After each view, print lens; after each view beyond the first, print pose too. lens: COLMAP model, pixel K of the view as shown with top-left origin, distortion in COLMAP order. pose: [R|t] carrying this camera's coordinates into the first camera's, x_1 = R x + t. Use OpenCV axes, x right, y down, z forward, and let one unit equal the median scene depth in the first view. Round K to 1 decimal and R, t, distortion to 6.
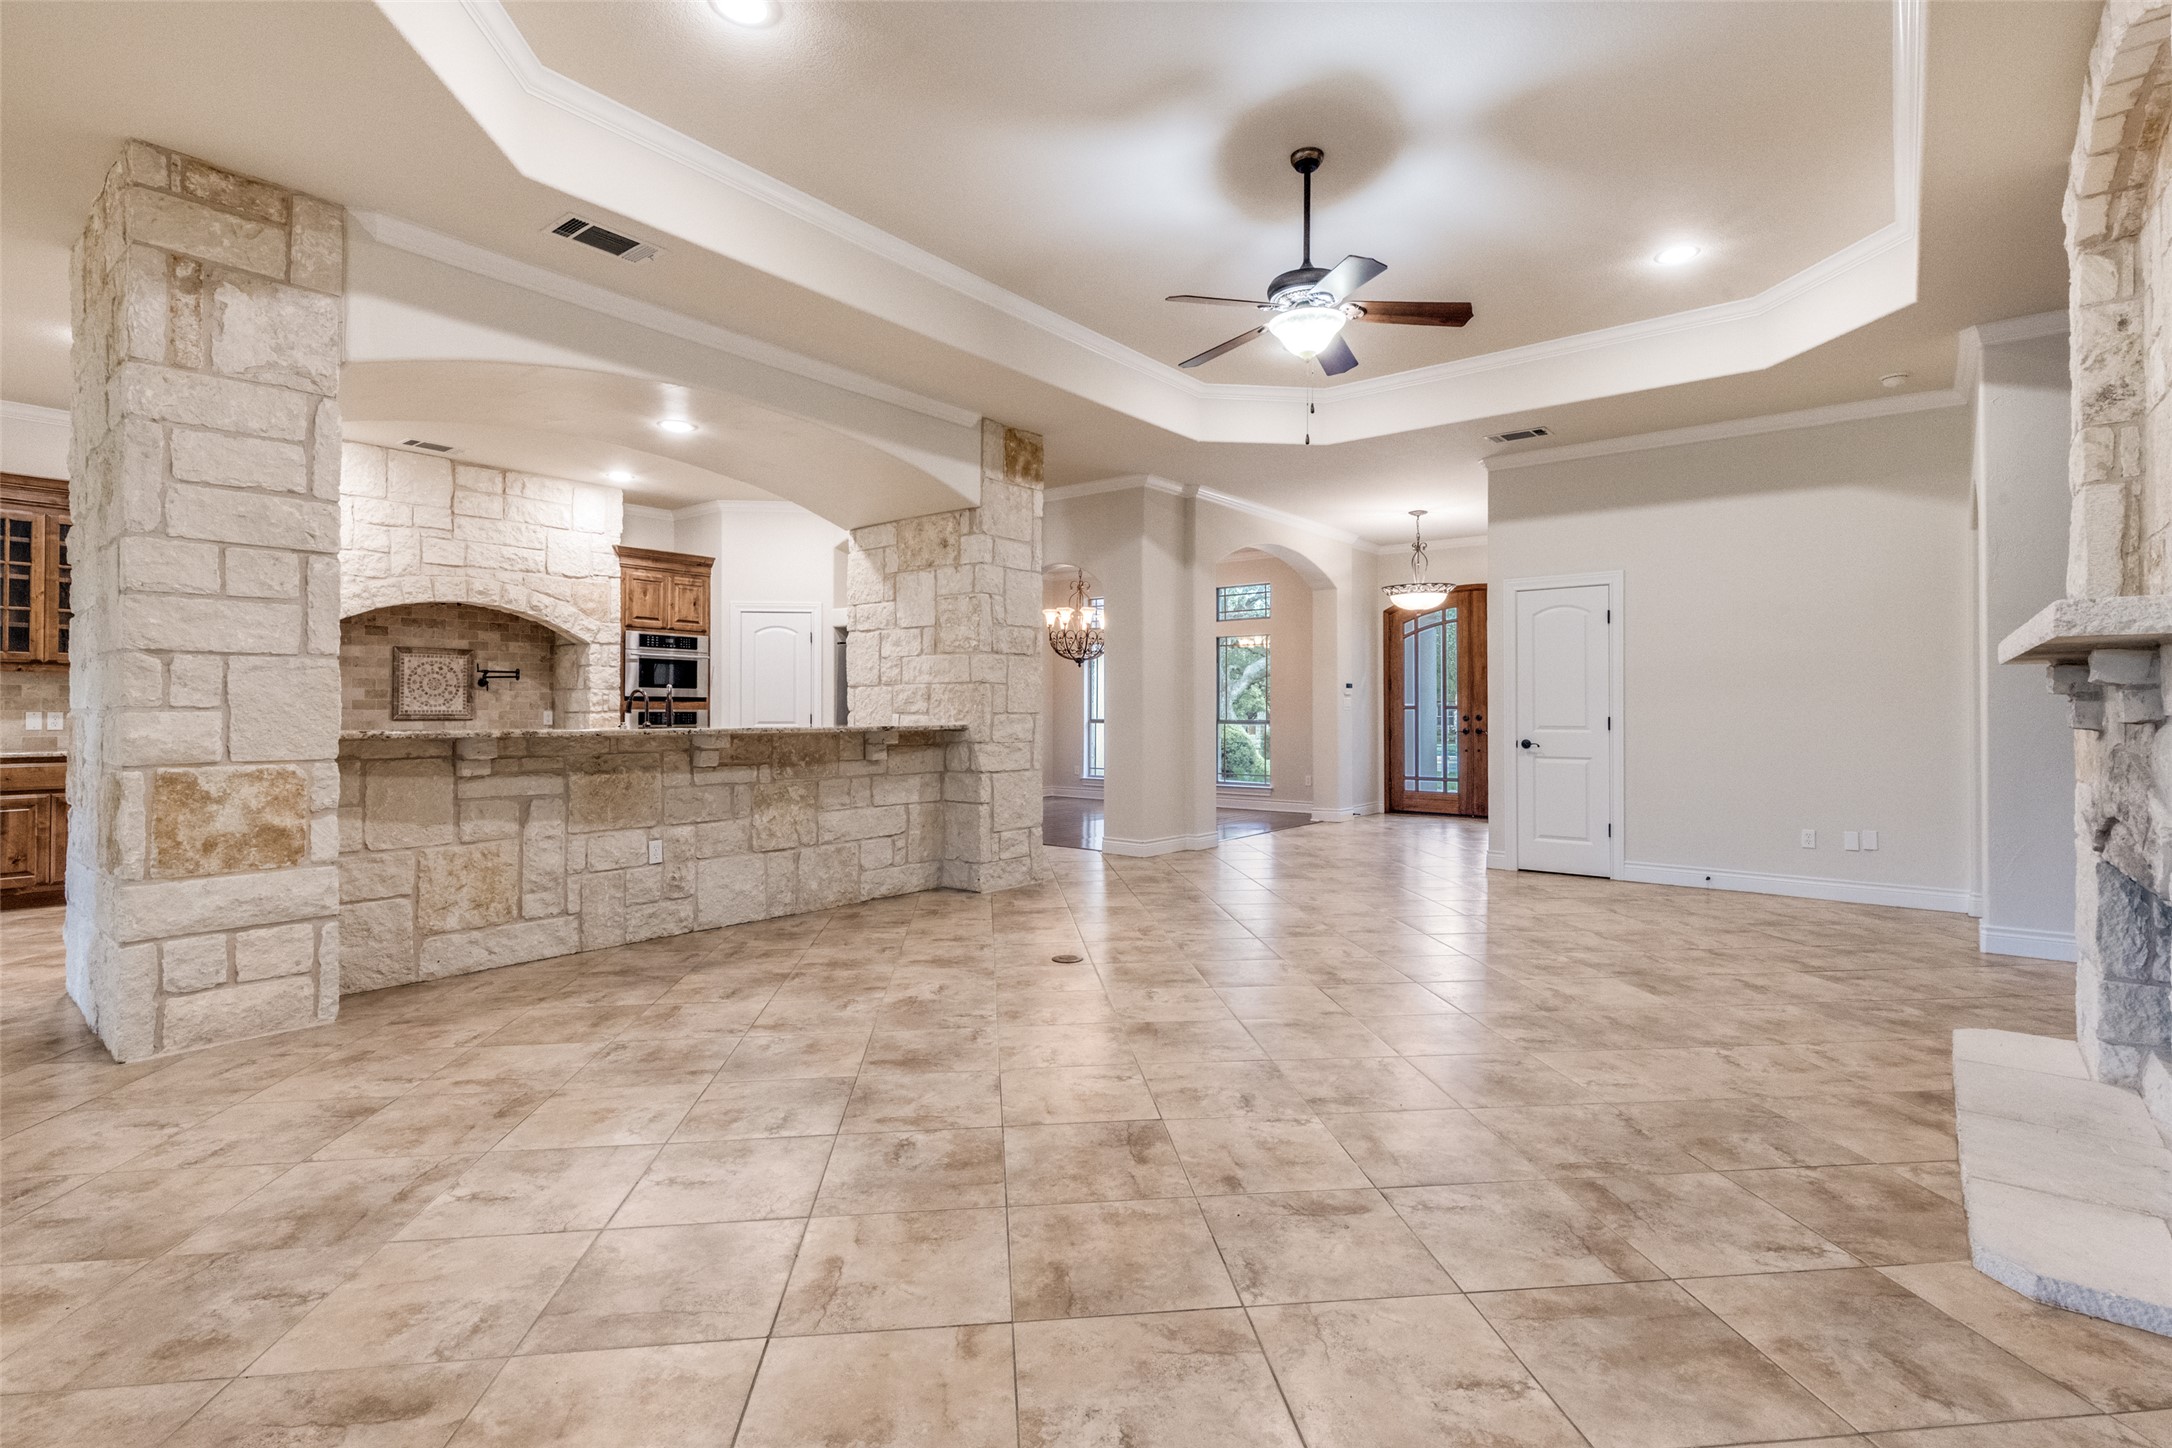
lens RADIAL K [[1030.6, 0, 1097.4], [0, 1030.6, 717.0], [0, 0, 1]] dist [0.010264, -0.000750]
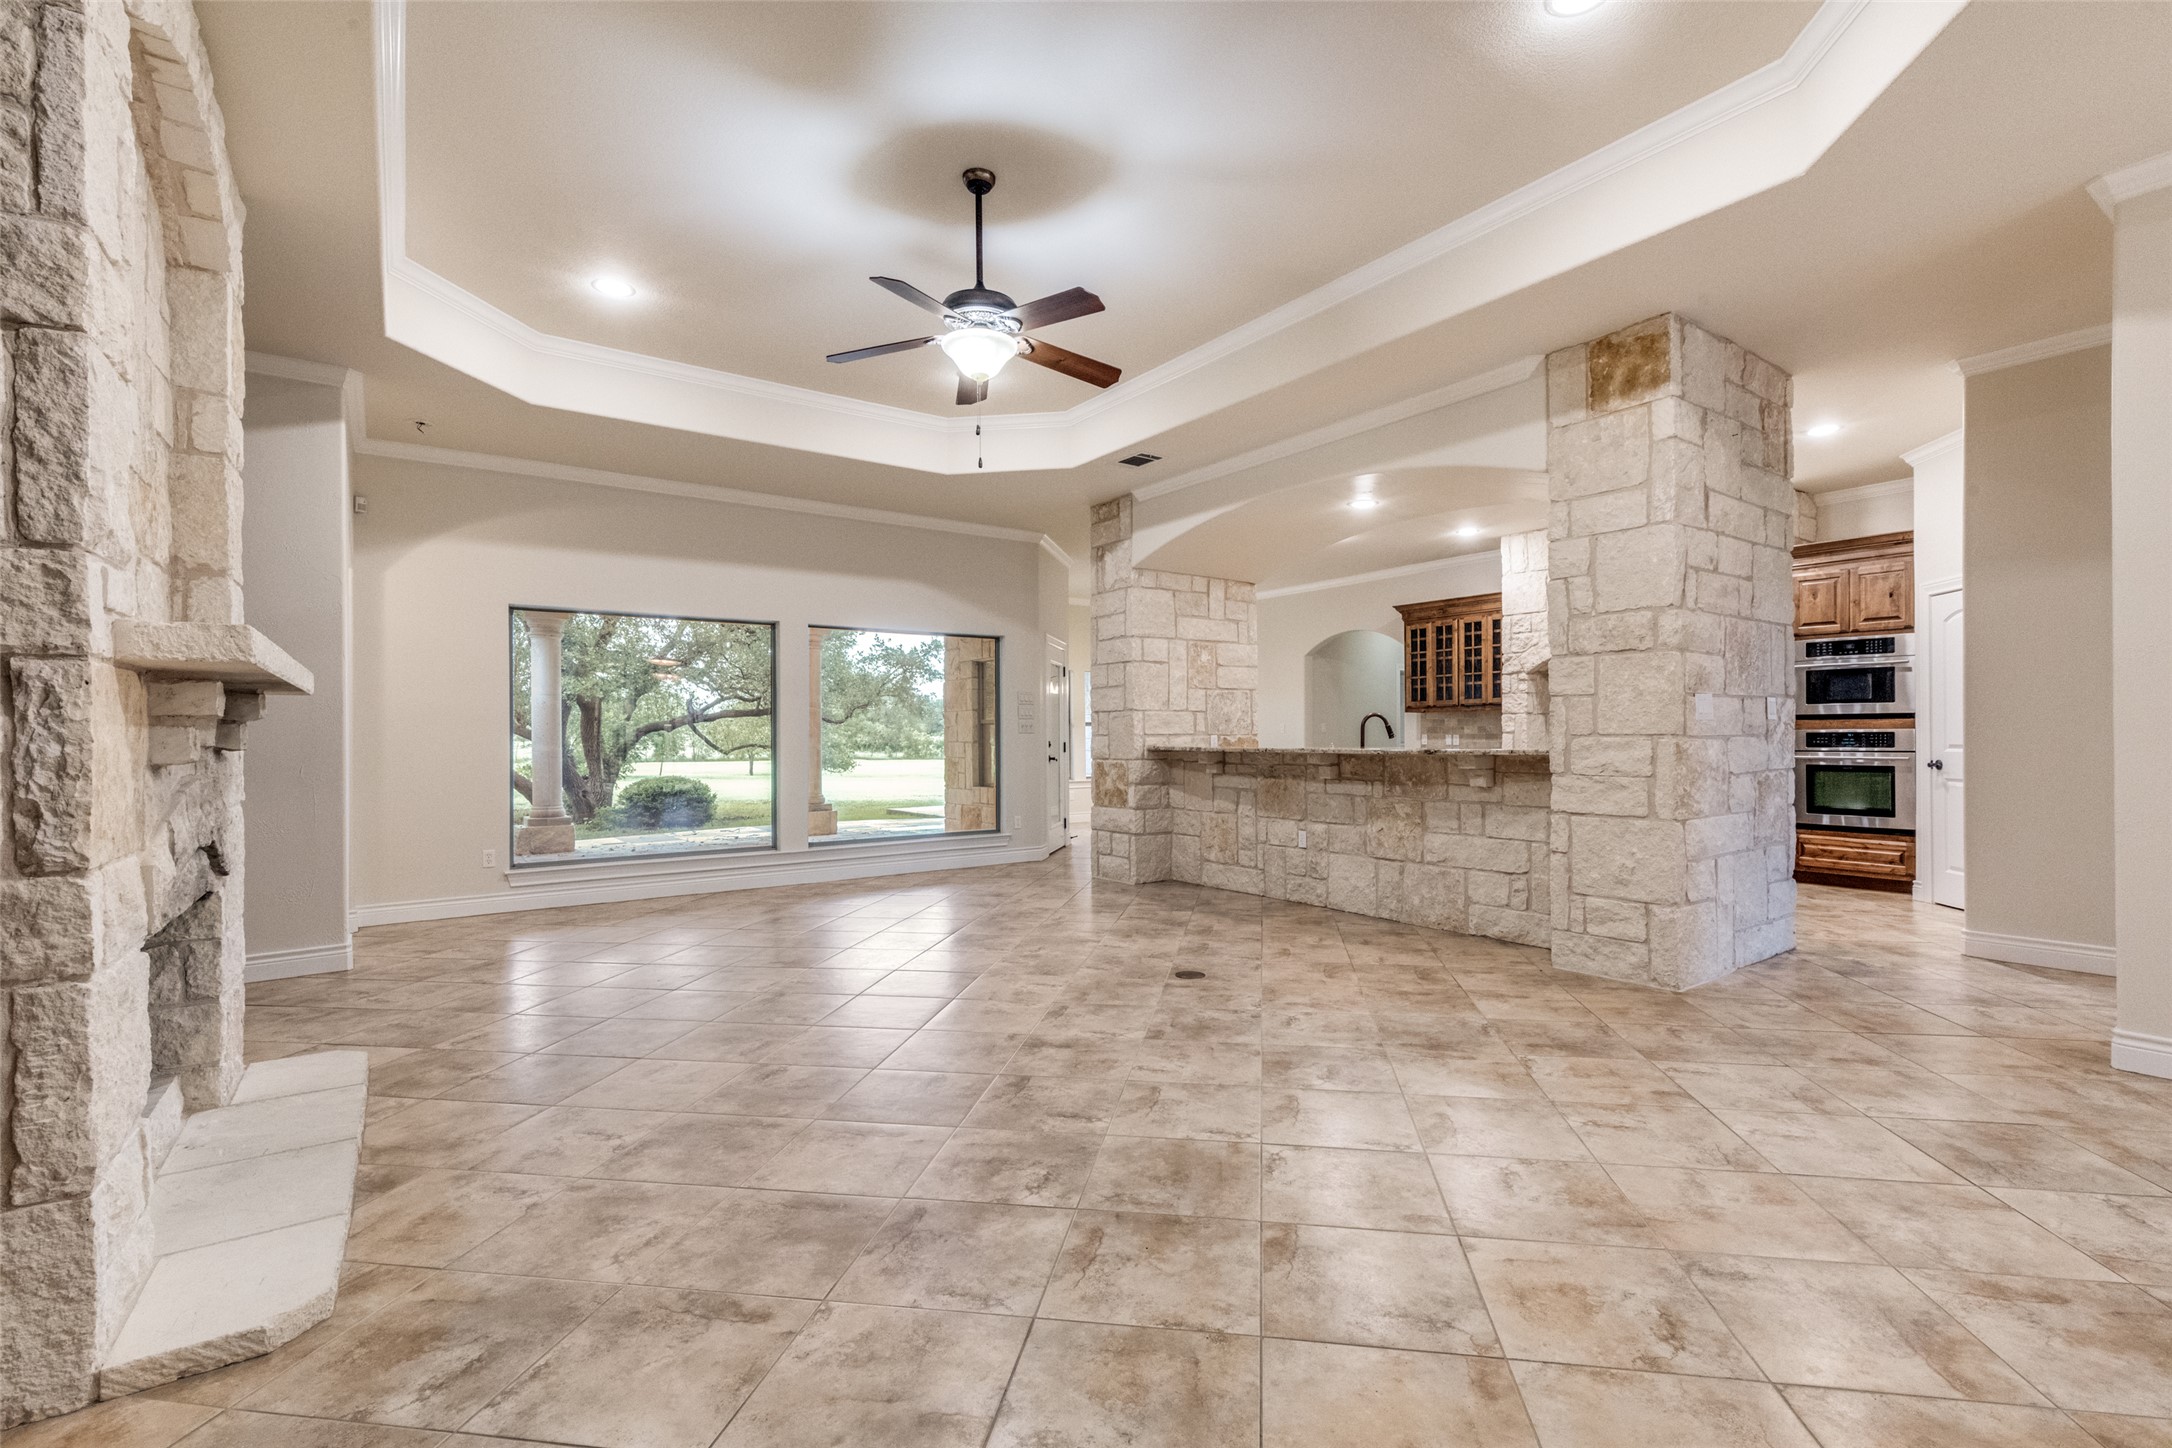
lens RADIAL K [[971.0, 0, 1101.1], [0, 971.0, 753.3], [0, 0, 1]] dist [0.007284, -0.000087]
pose [[-0.280217, 0.017965, -0.959768, 0.670899], [0.001748, 0.999833, 0.018205, -0.004031], [0.959935, 0.003424, -0.280202, 0.858318]]
